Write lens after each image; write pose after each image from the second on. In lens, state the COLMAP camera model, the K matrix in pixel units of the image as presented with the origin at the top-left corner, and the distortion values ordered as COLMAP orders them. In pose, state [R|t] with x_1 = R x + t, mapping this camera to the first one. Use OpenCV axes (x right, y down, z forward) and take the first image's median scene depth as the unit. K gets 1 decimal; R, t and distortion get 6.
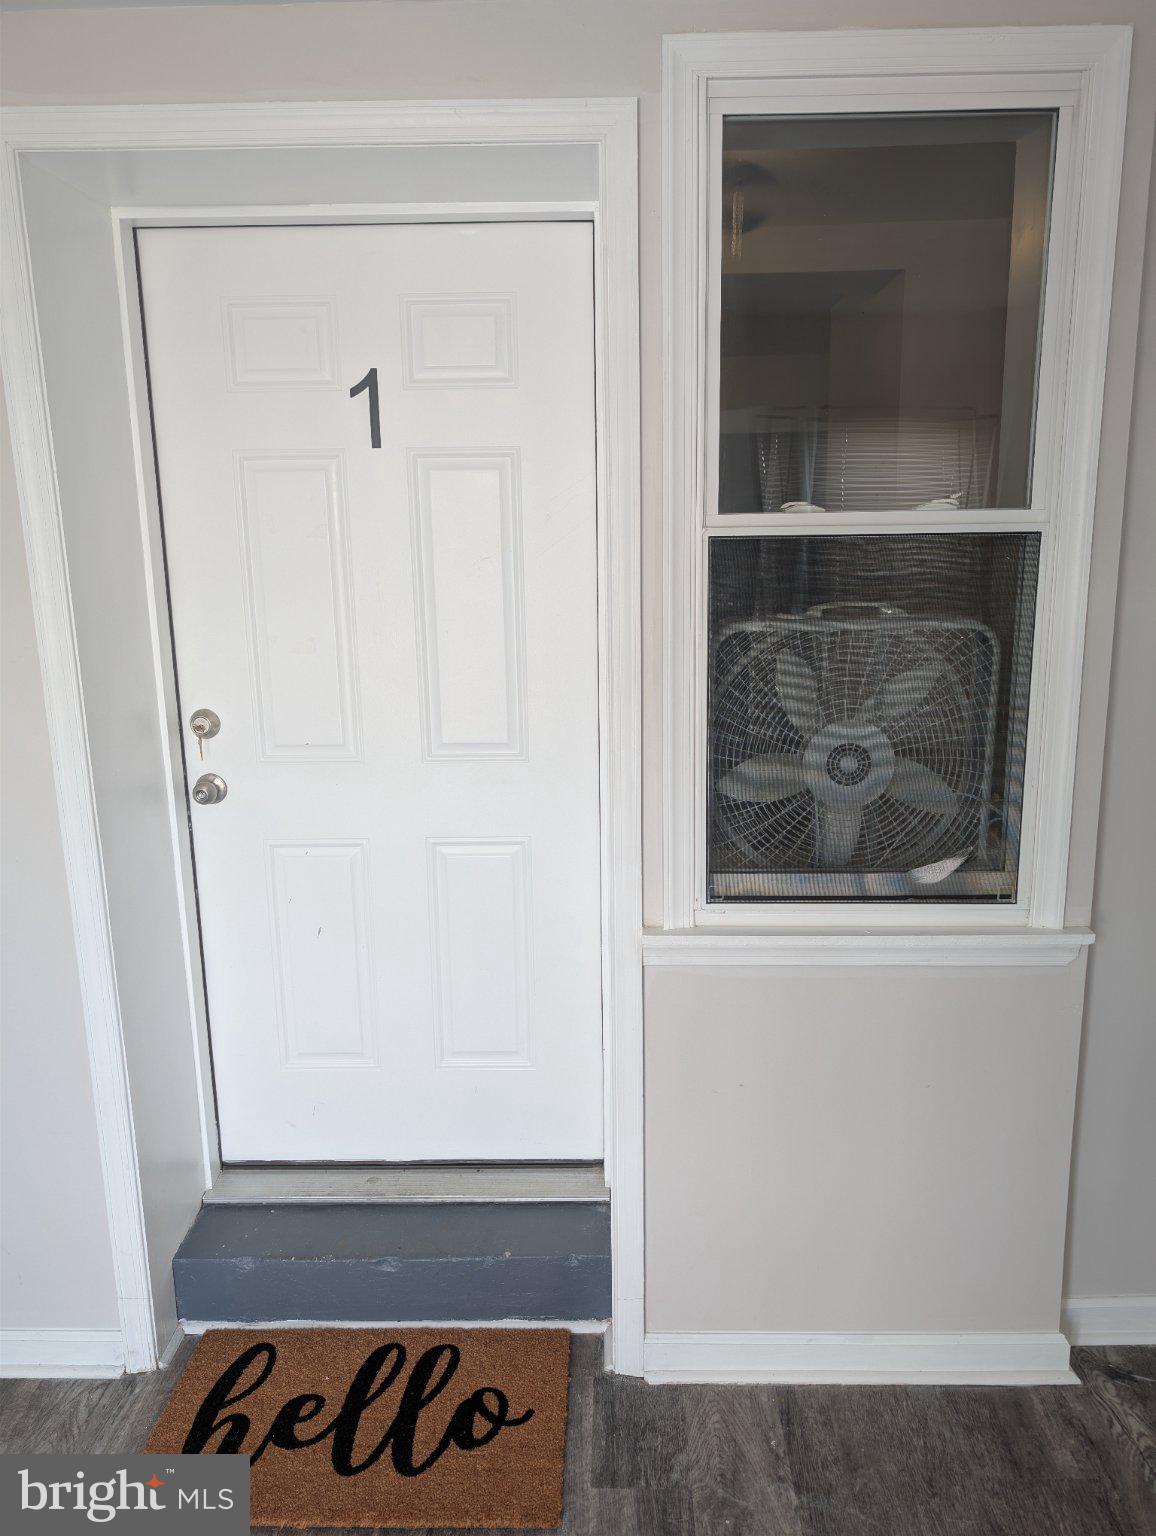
lens RADIAL K [[1087.4, 0, 578.0], [0, 1087.4, 768.0], [0, 0, 1]] dist [0.004431, -0.004500]
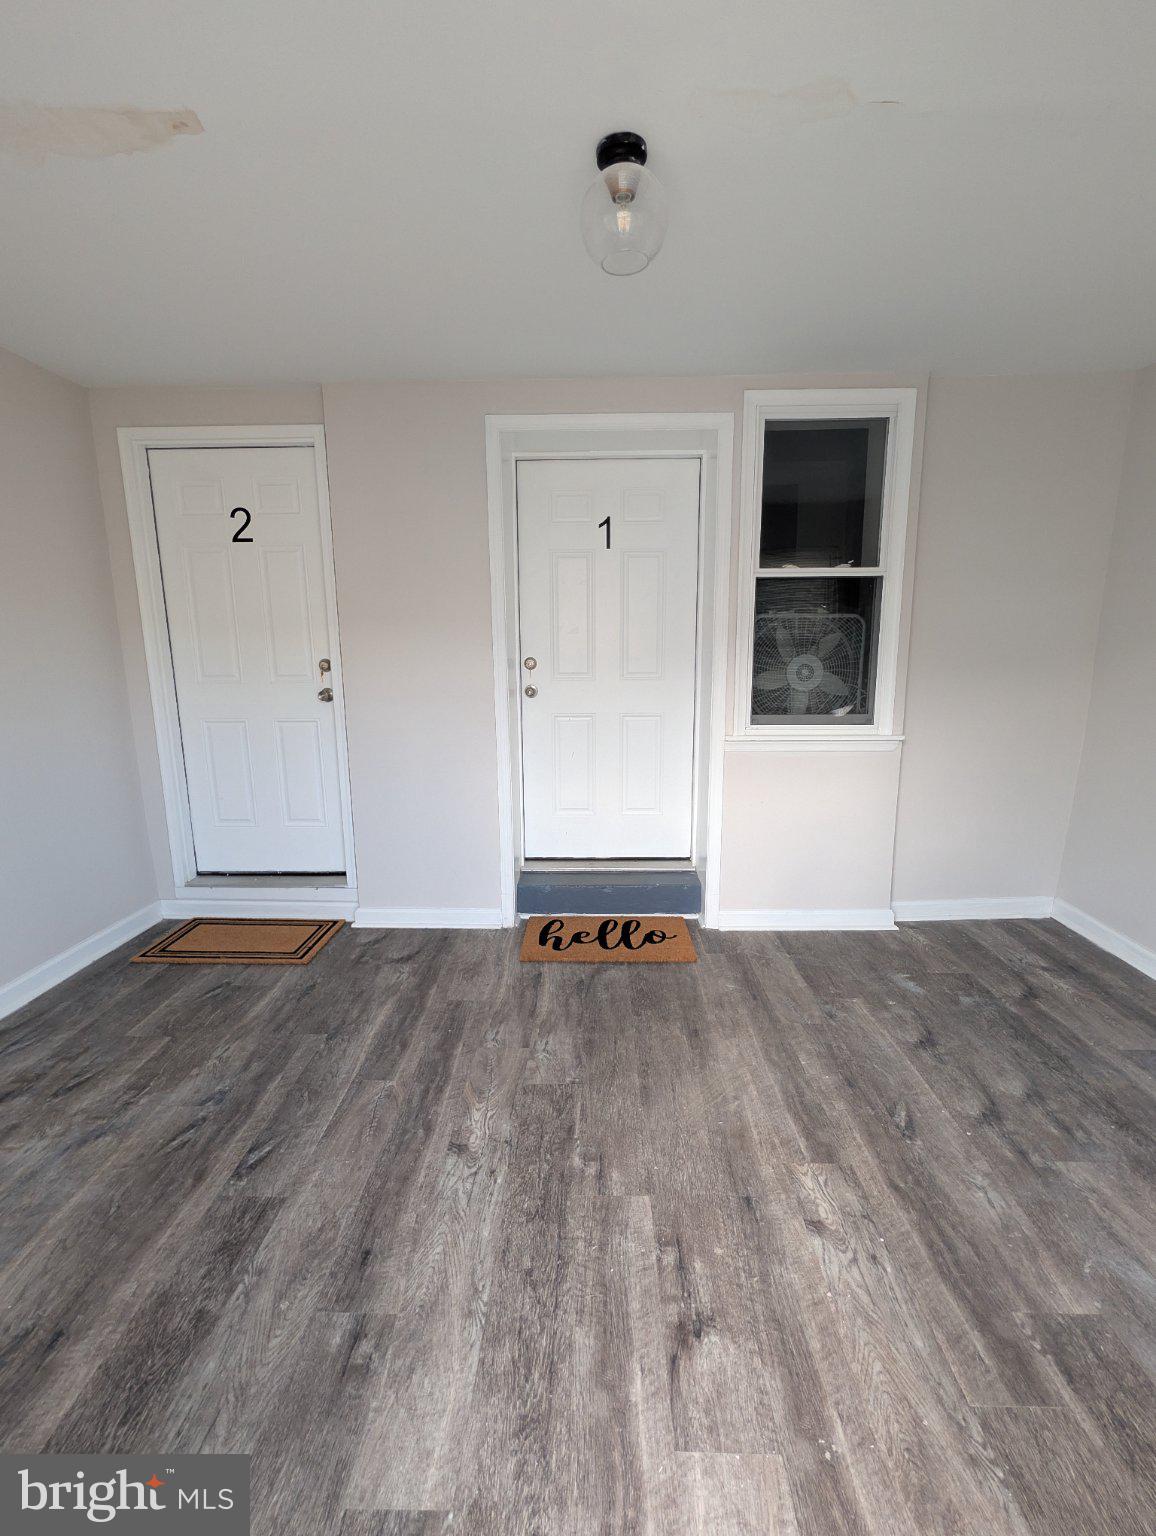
lens RADIAL K [[661.4, 0, 570.2], [0, 661.4, 765.3], [0, 0, 1]] dist [-0.002577, 0.000264]
pose [[0.999959, 0.005581, -0.007164, -0.269257], [-0.005786, 0.999568, -0.028823, 0.248674], [0.007000, 0.028864, 0.999559, -0.498406]]
